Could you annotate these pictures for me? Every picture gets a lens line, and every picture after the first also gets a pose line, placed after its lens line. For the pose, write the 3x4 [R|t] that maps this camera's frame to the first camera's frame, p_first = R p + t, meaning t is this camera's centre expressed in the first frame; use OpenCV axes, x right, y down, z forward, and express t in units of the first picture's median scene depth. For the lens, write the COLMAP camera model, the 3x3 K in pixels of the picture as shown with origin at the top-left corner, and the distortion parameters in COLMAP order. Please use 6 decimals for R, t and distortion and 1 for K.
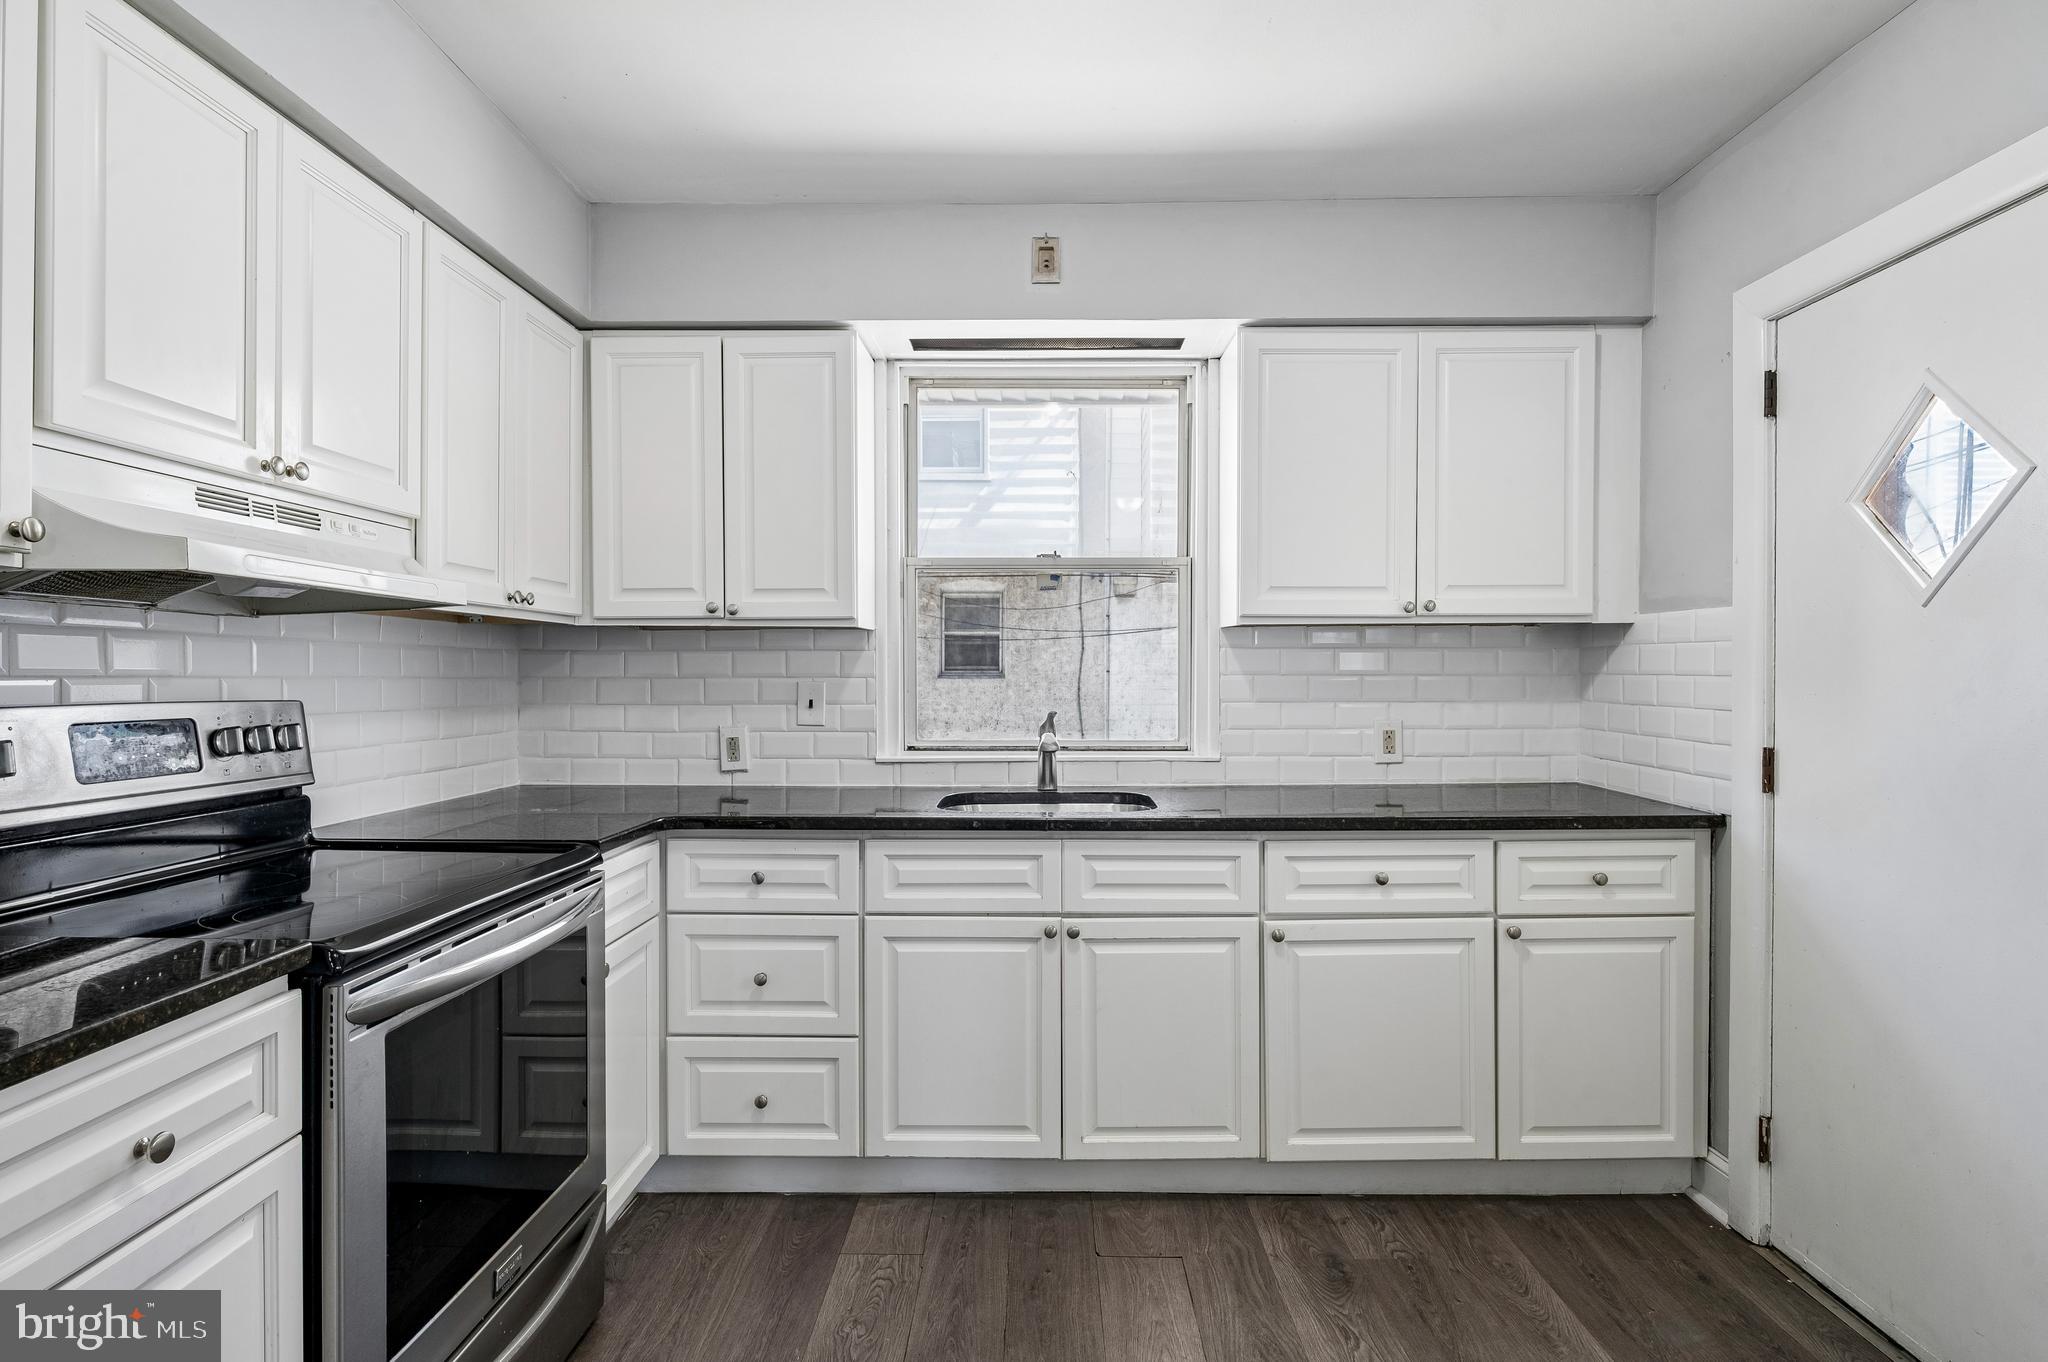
lens RADIAL K [[1052.4, 0, 1031.8], [0, 1052.4, 680.0], [0, 0, 1]] dist [-0.004133, 0.001989]
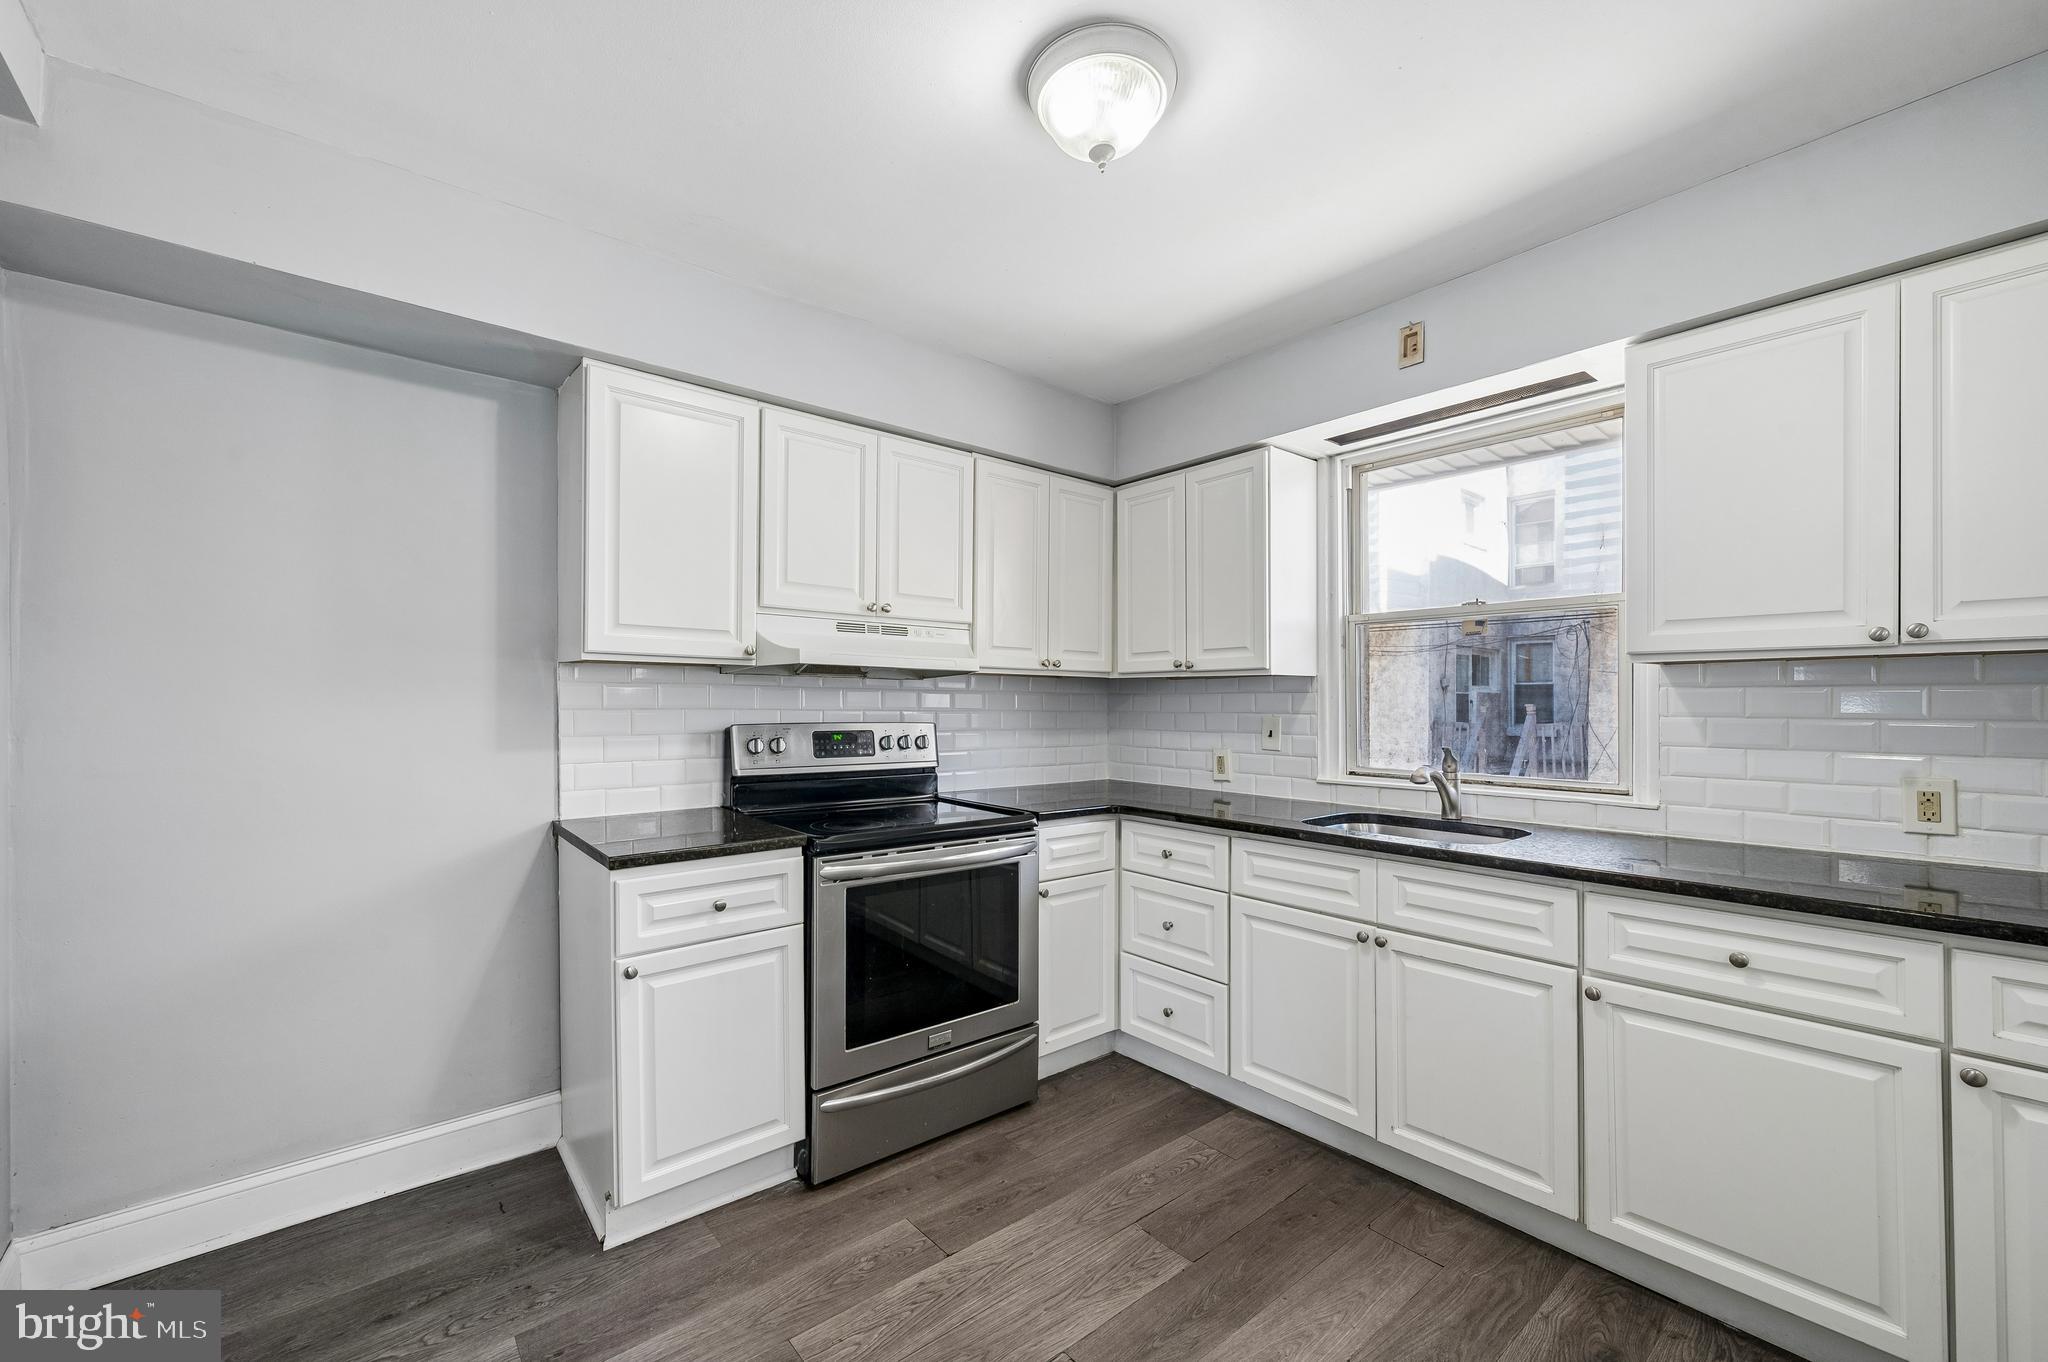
lens RADIAL K [[818.8, 0, 1012.0], [0, 818.8, 707.7], [0, 0, 1]] dist [0.000291, -0.000341]
pose [[0.646634, 0.007097, -0.762768, 0.446702], [-0.009311, 0.999956, 0.001411, -0.010028], [0.762744, 0.006190, 0.646671, 0.121111]]
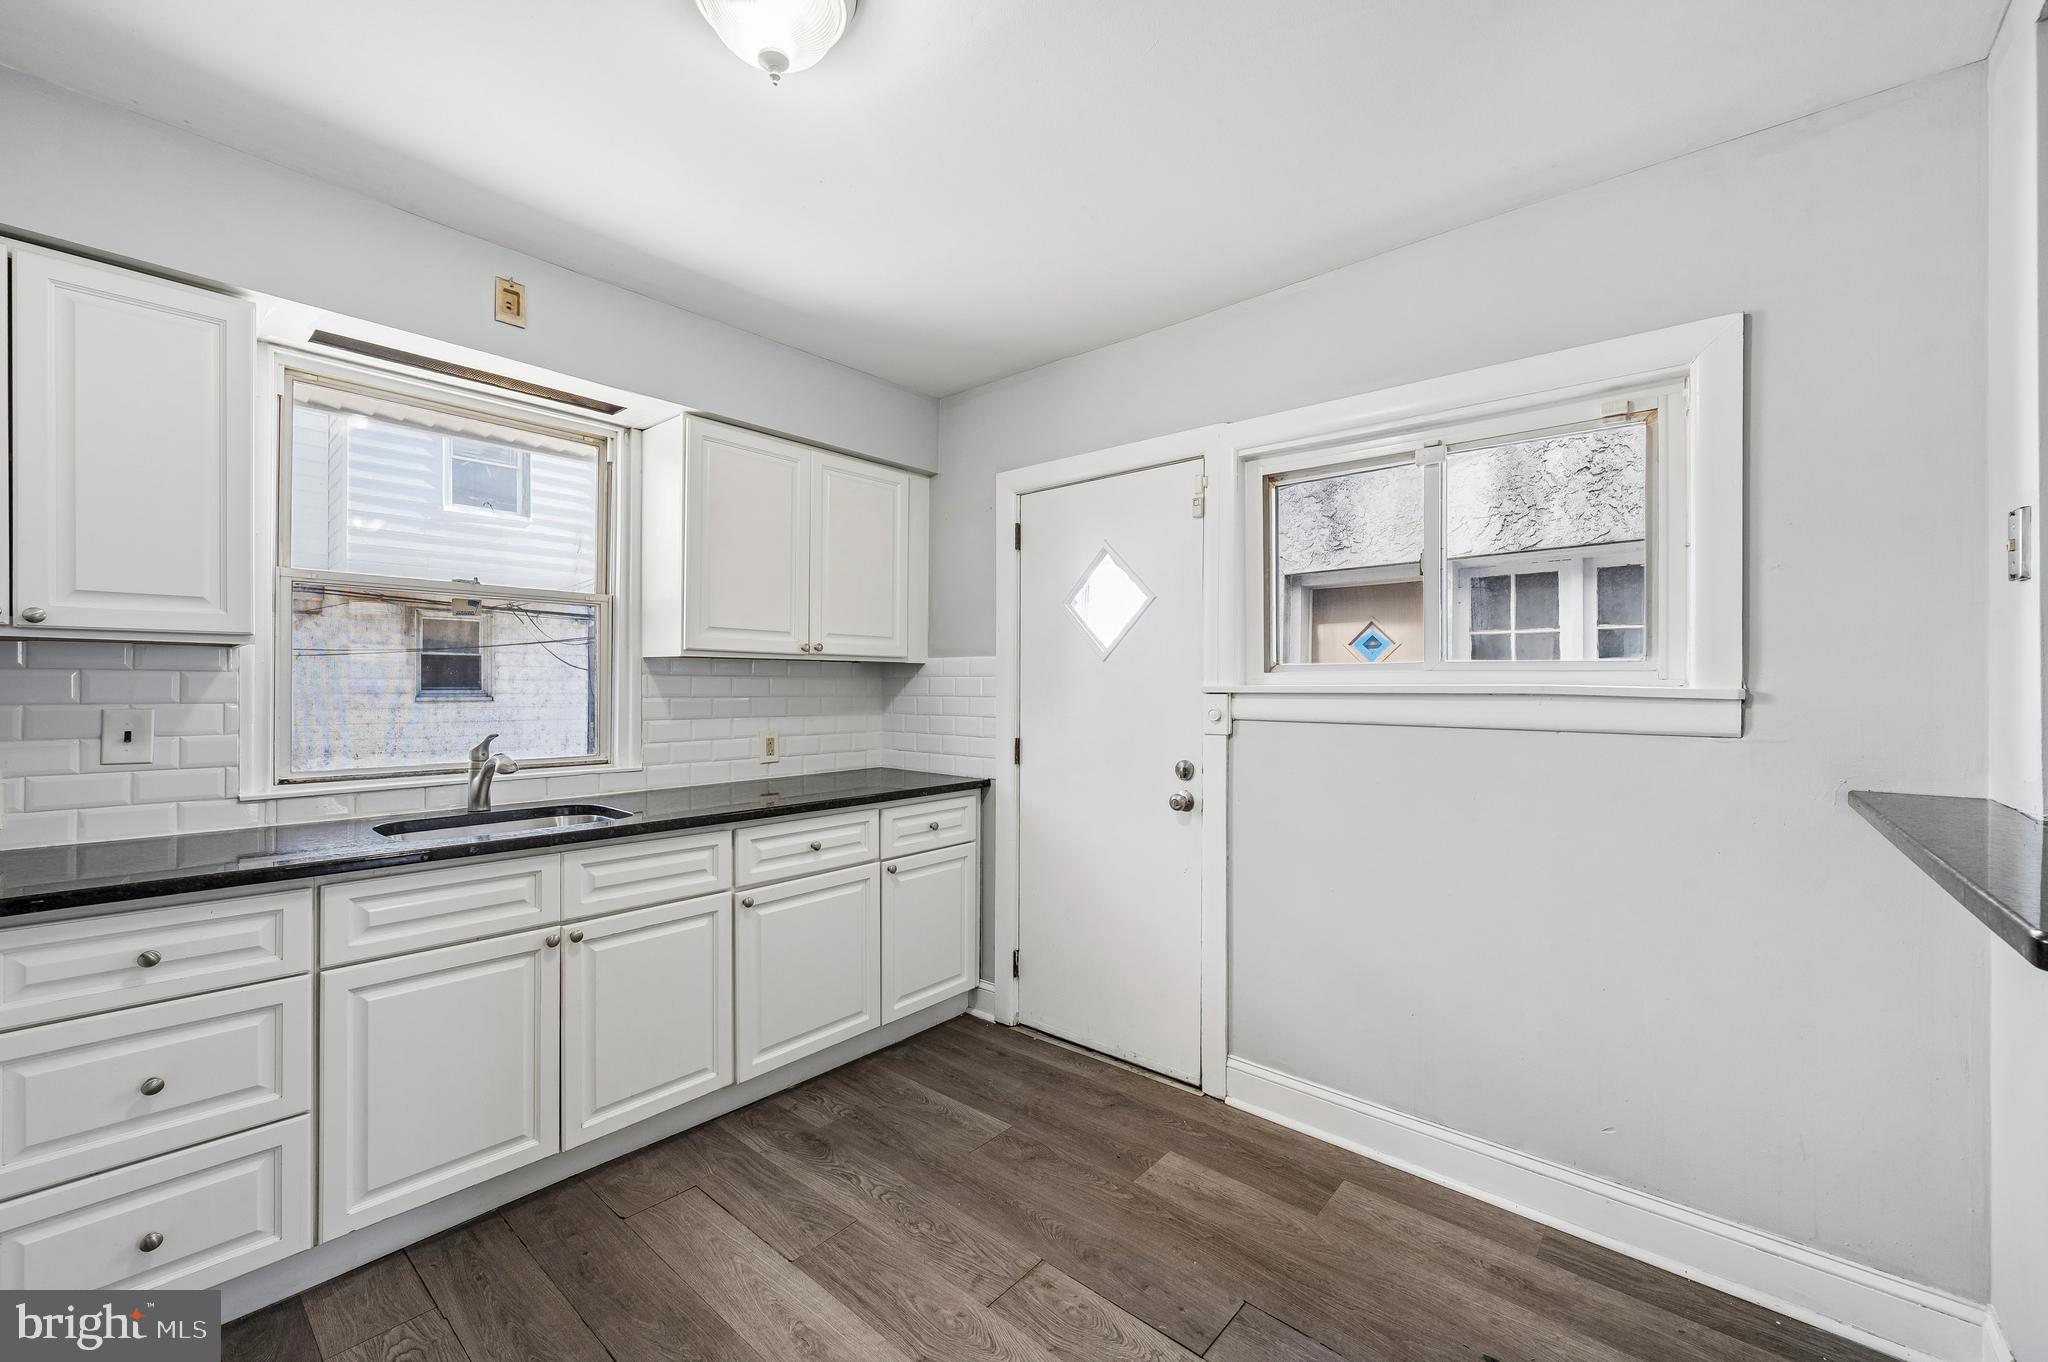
lens RADIAL K [[818.8, 0, 1020.0], [0, 818.8, 686.6], [0, 0, 1]] dist [0.000291, -0.000341]
pose [[0.652264, 0.004106, 0.757981, -0.298850], [0.005773, 0.999929, -0.010384, -0.006350], [-0.757970, 0.011149, 0.652194, 0.097738]]
